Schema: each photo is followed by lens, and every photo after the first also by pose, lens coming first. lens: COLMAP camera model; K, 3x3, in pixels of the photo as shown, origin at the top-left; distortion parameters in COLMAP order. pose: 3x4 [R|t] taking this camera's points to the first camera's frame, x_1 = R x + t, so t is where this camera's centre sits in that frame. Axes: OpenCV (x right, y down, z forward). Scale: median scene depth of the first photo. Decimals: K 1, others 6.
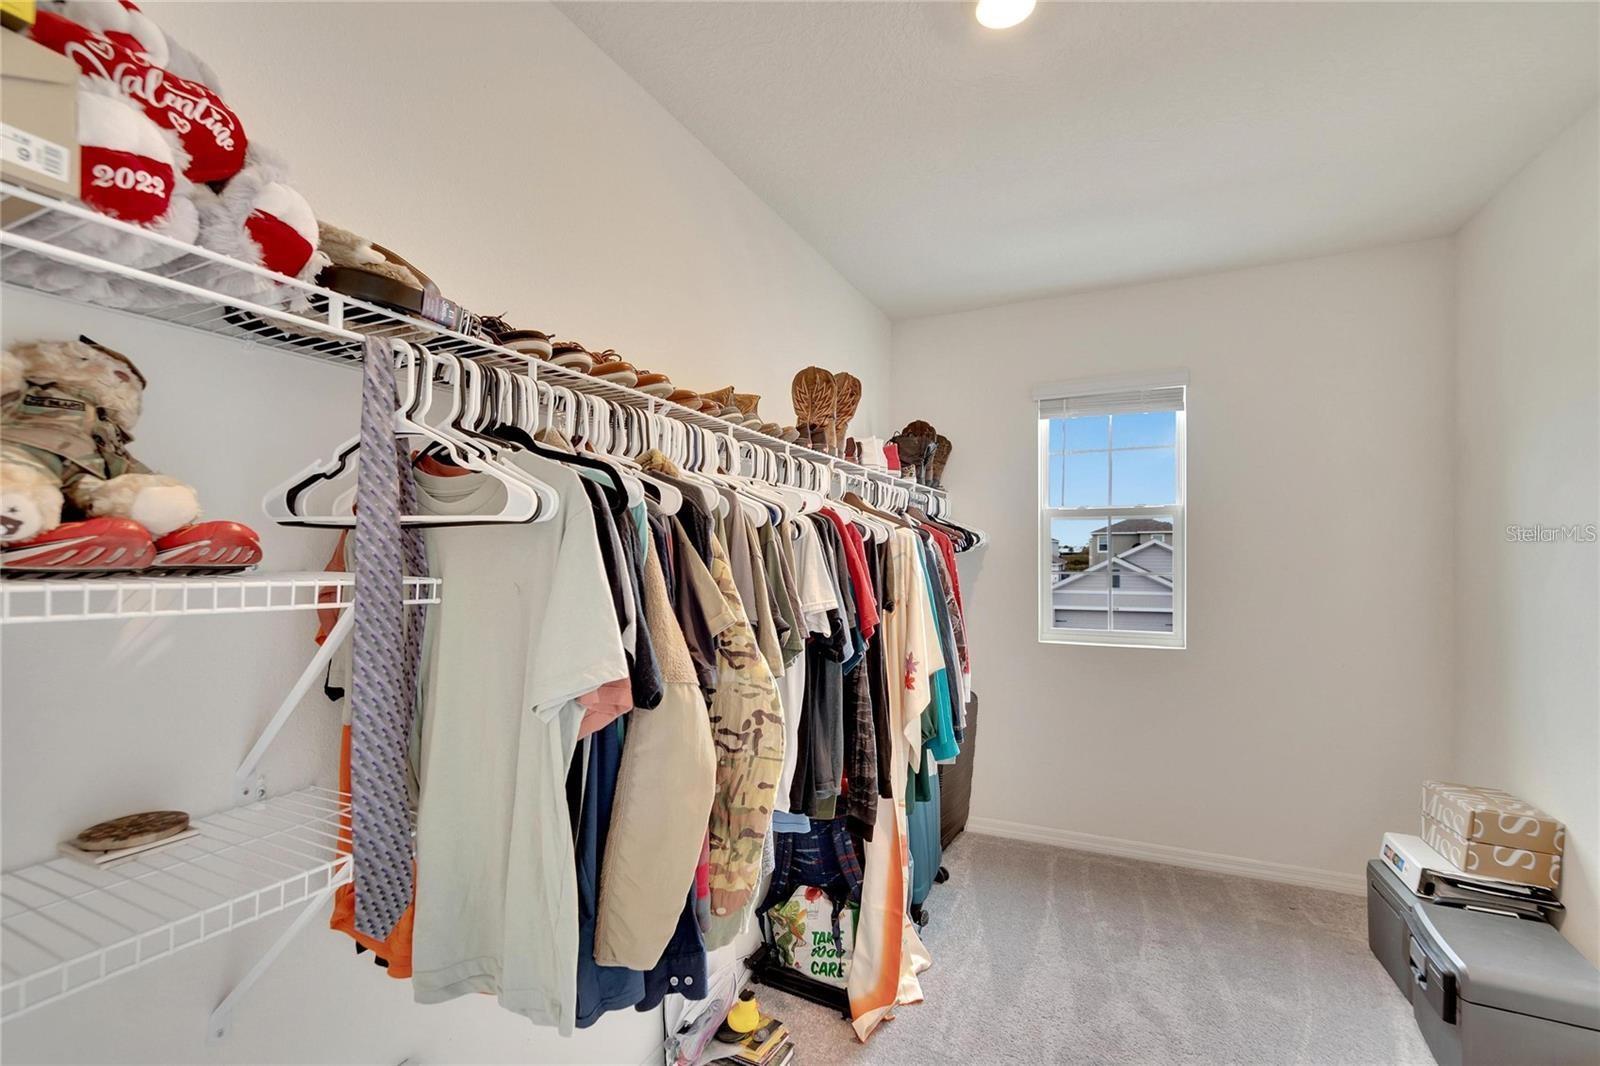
lens RADIAL K [[705.1, 0, 792.7], [0, 705.1, 532.7], [0, 0, 1]] dist [-0.001716, -0.000152]
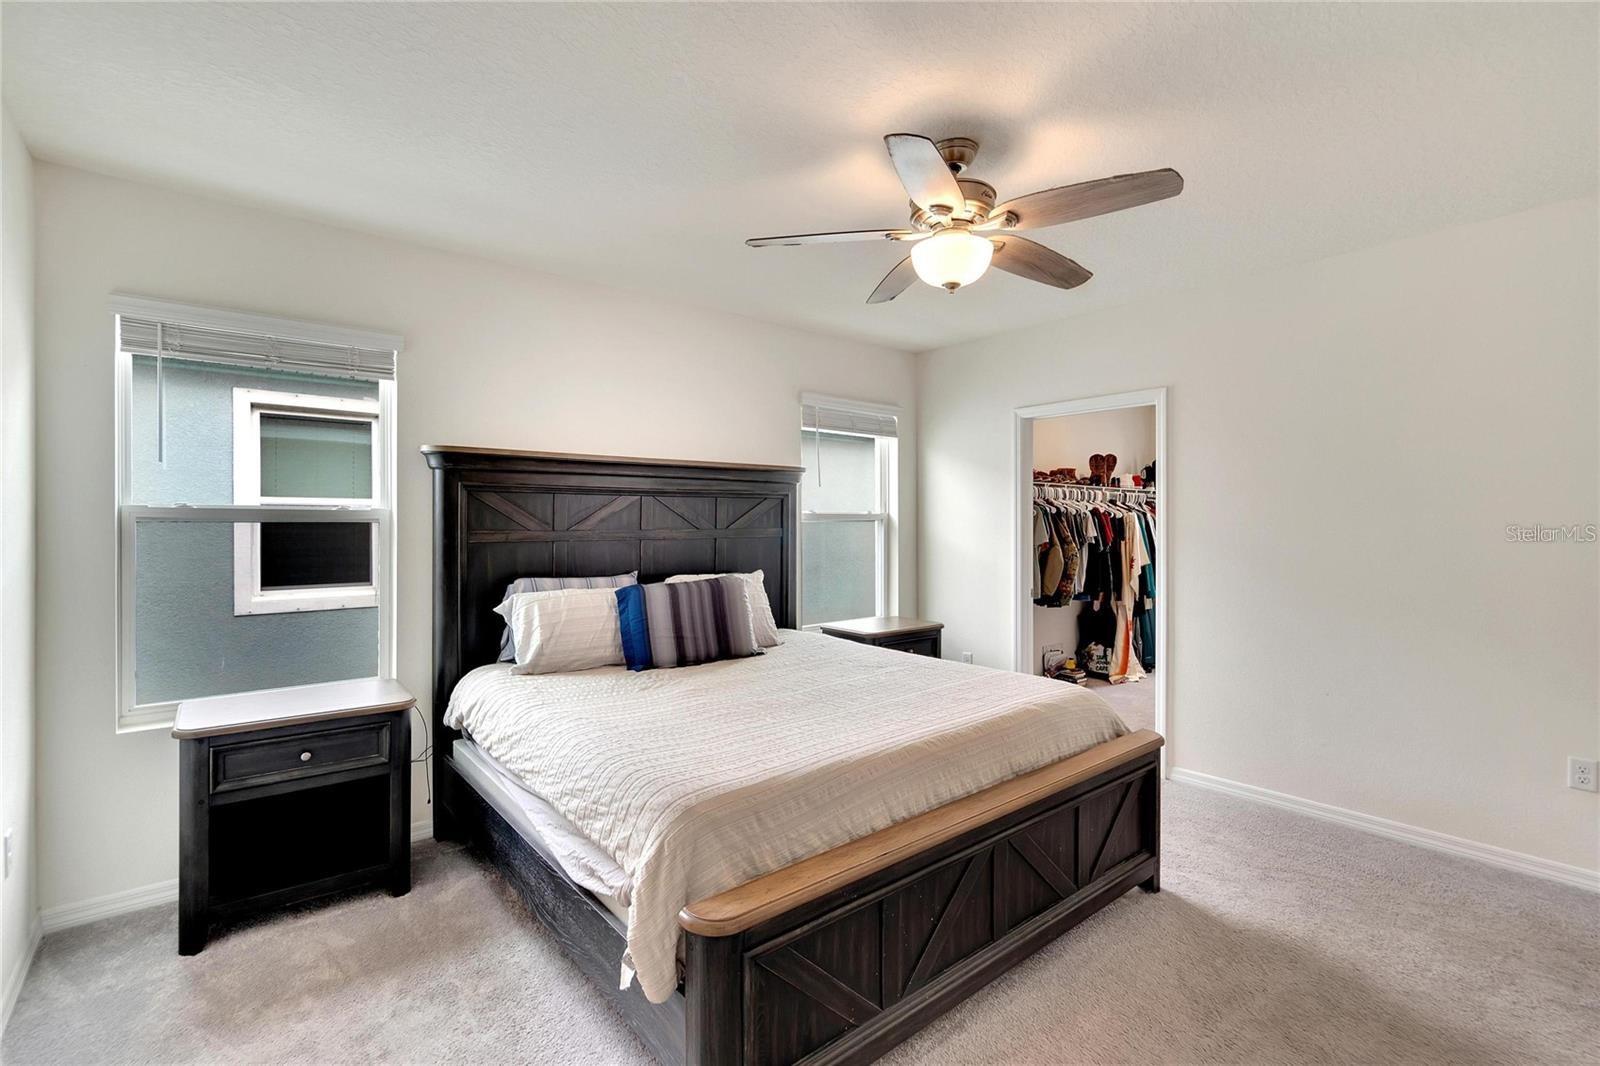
lens RADIAL K [[768.9, 0, 797.5], [0, 768.9, 524.5], [0, 0, 1]] dist [0.069825, -0.000129]
pose [[0.919071, 0.001169, -0.394090, 0.171855], [0.009349, 0.999650, 0.024768, -0.052682], [0.393981, -0.026447, 0.918738, -2.568646]]
